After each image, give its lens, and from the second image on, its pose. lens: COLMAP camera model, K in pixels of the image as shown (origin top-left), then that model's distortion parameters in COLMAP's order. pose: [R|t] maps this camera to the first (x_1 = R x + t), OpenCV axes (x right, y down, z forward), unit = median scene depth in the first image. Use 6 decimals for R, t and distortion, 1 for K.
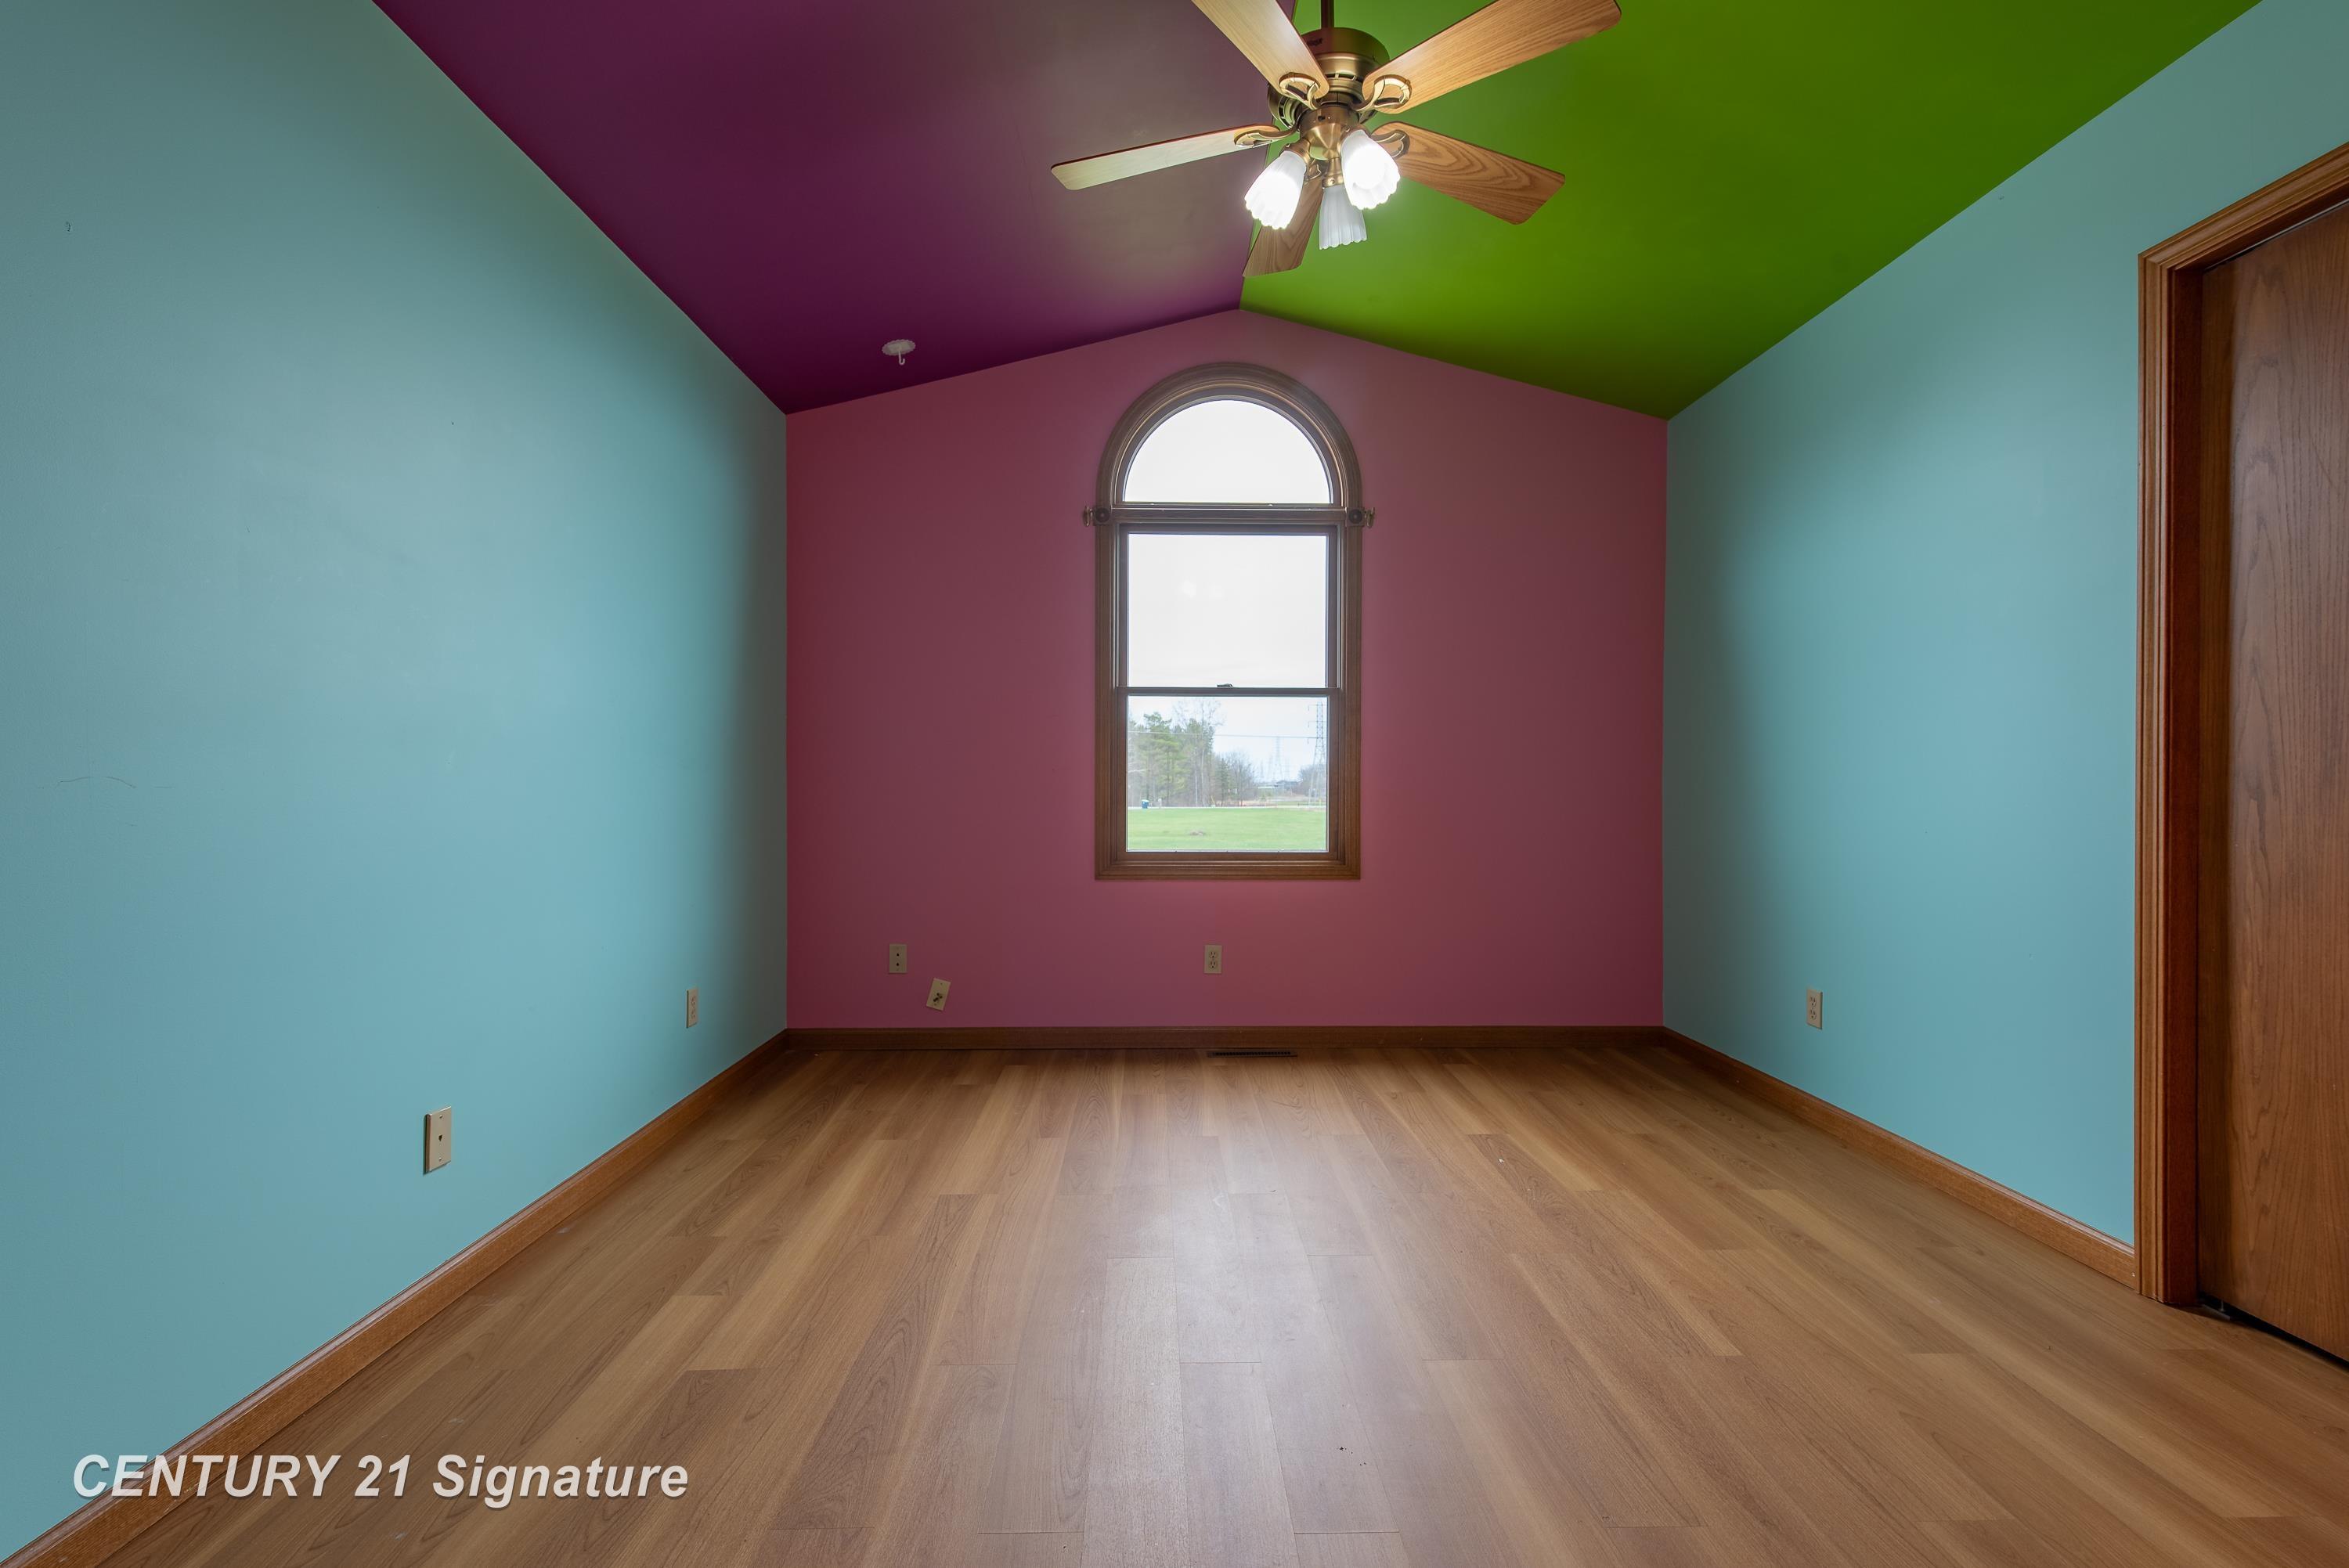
lens RADIAL K [[1128.6, 0, 1175.8], [0, 1128.6, 782.4], [0, 0, 1]] dist [0.012706, -0.001045]
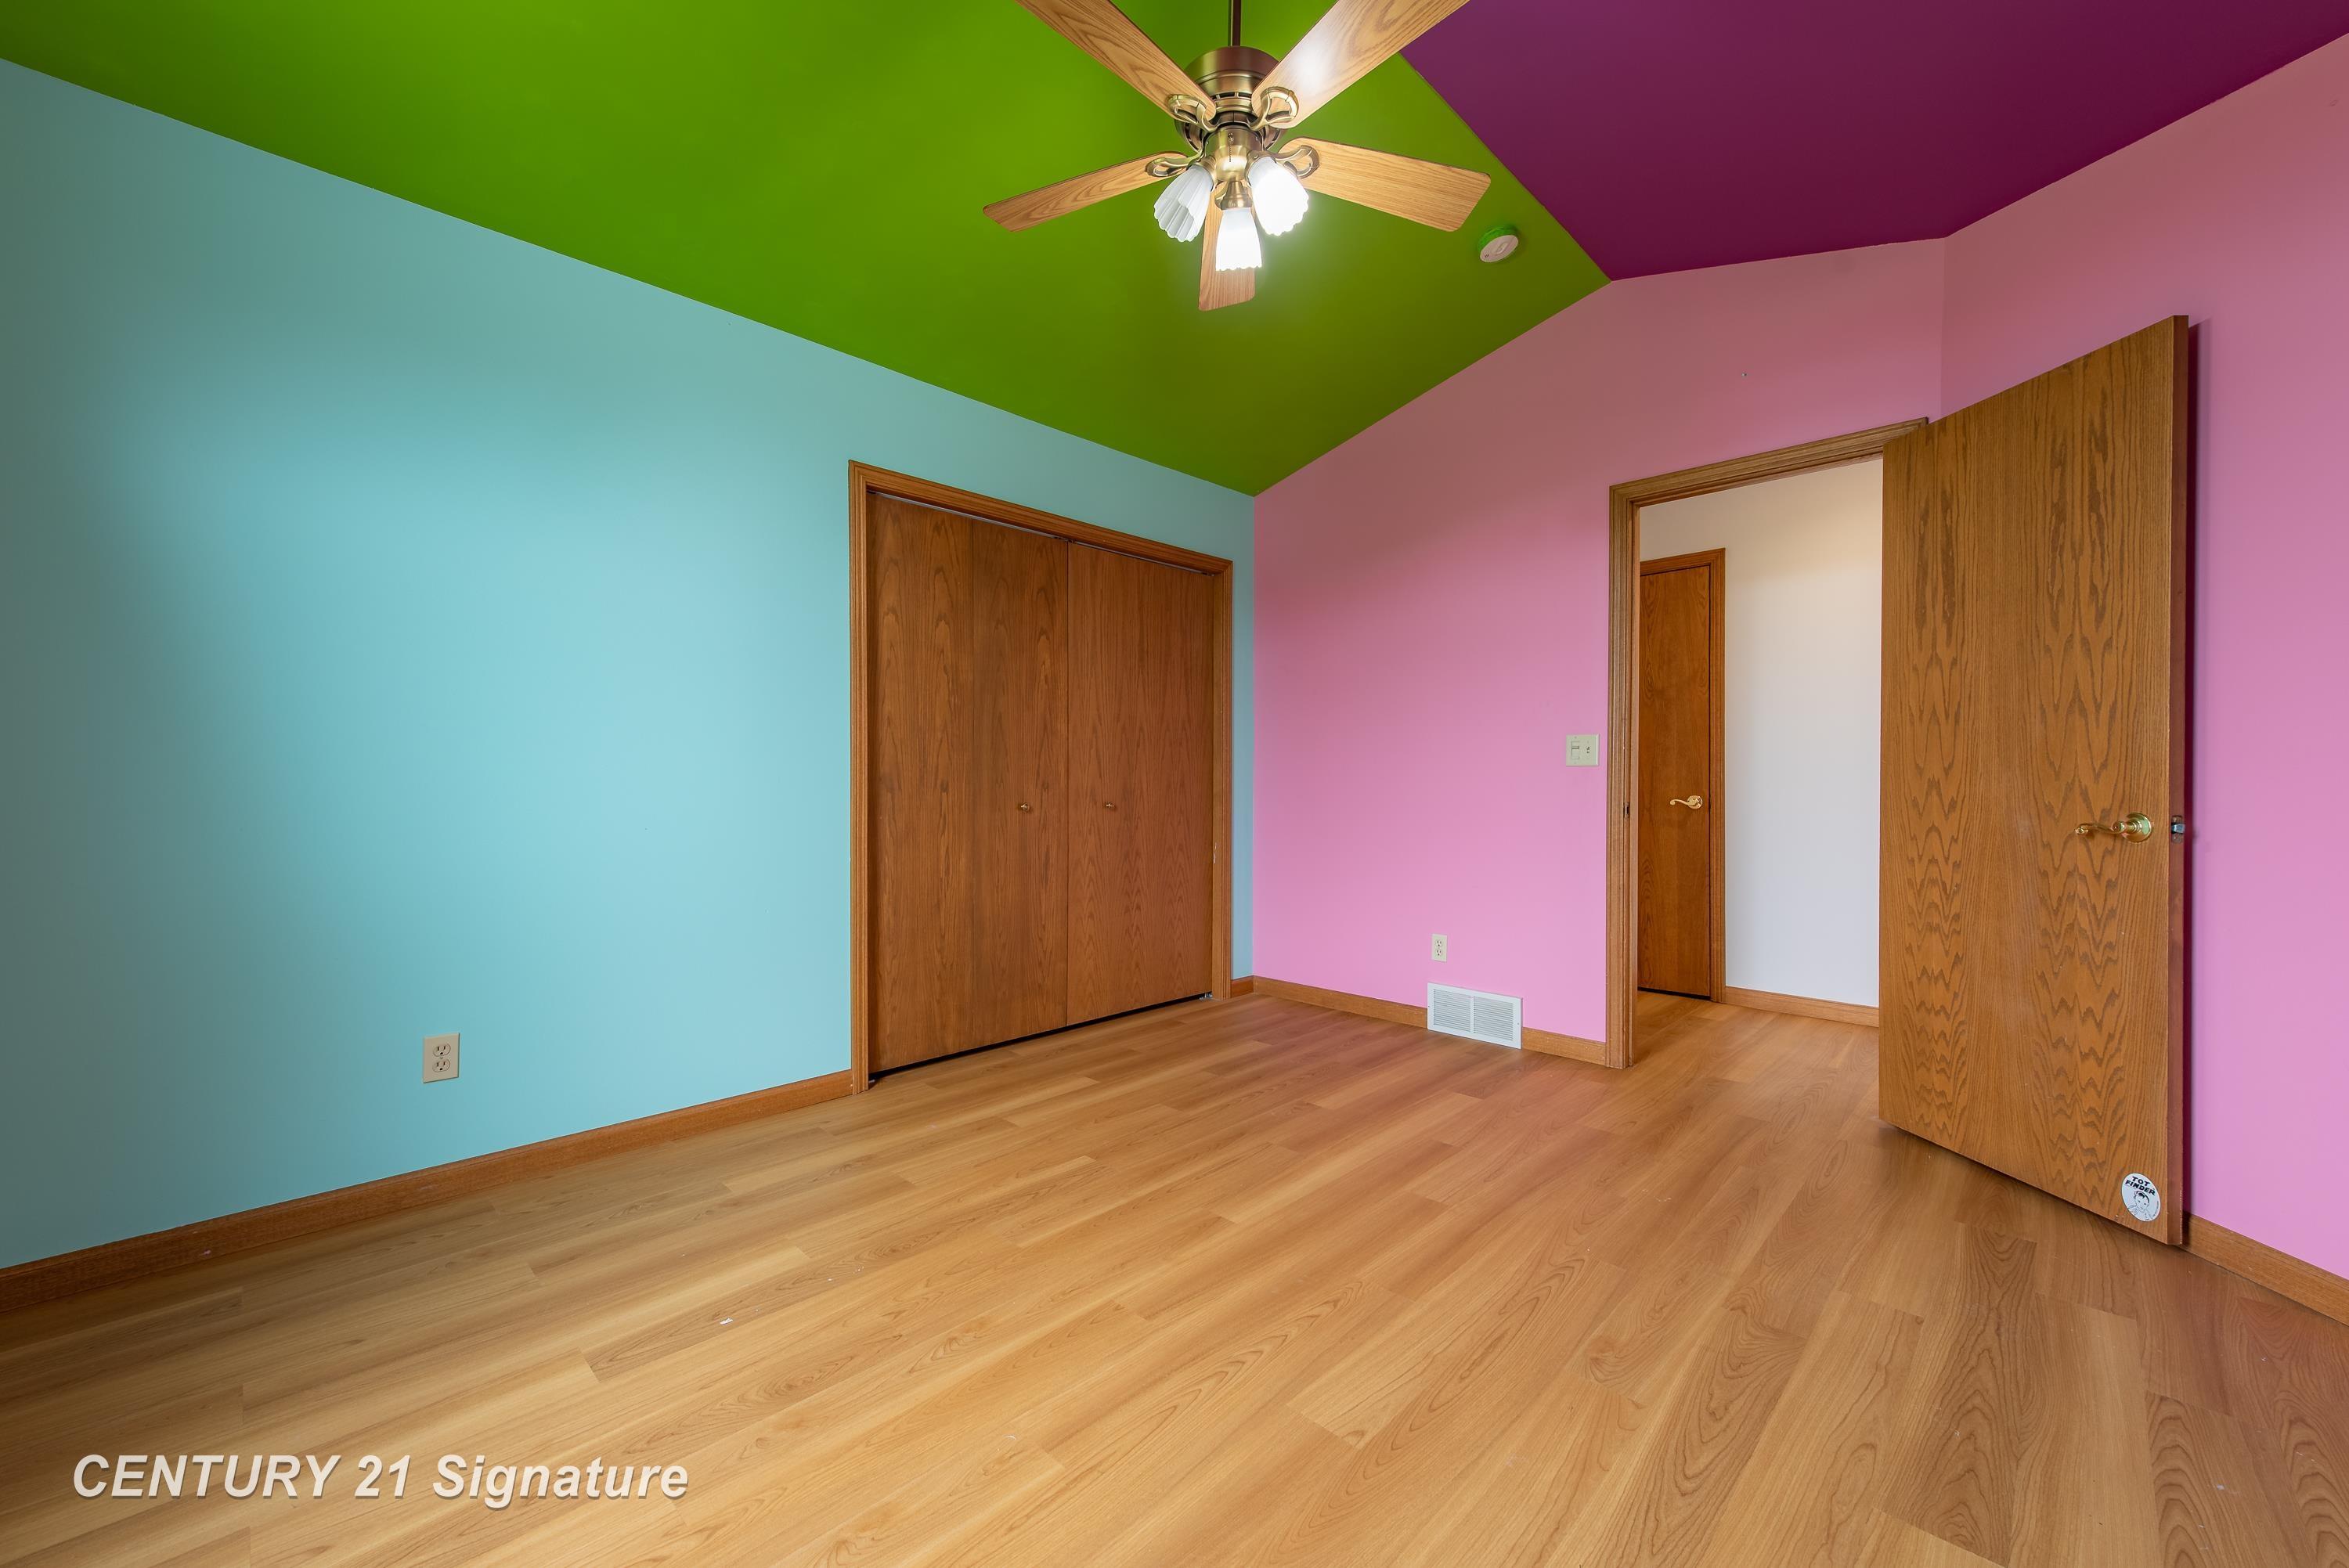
lens RADIAL K [[913.0, 0, 1175.6], [0, 913.0, 789.0], [0, 0, 1]] dist [0.006470, -0.002168]
pose [[-0.705636, -0.003280, 0.708567, -0.451320], [0.001044, 0.999983, 0.005669, 0.000770], [-0.708574, 0.004740, -0.705621, 1.738628]]
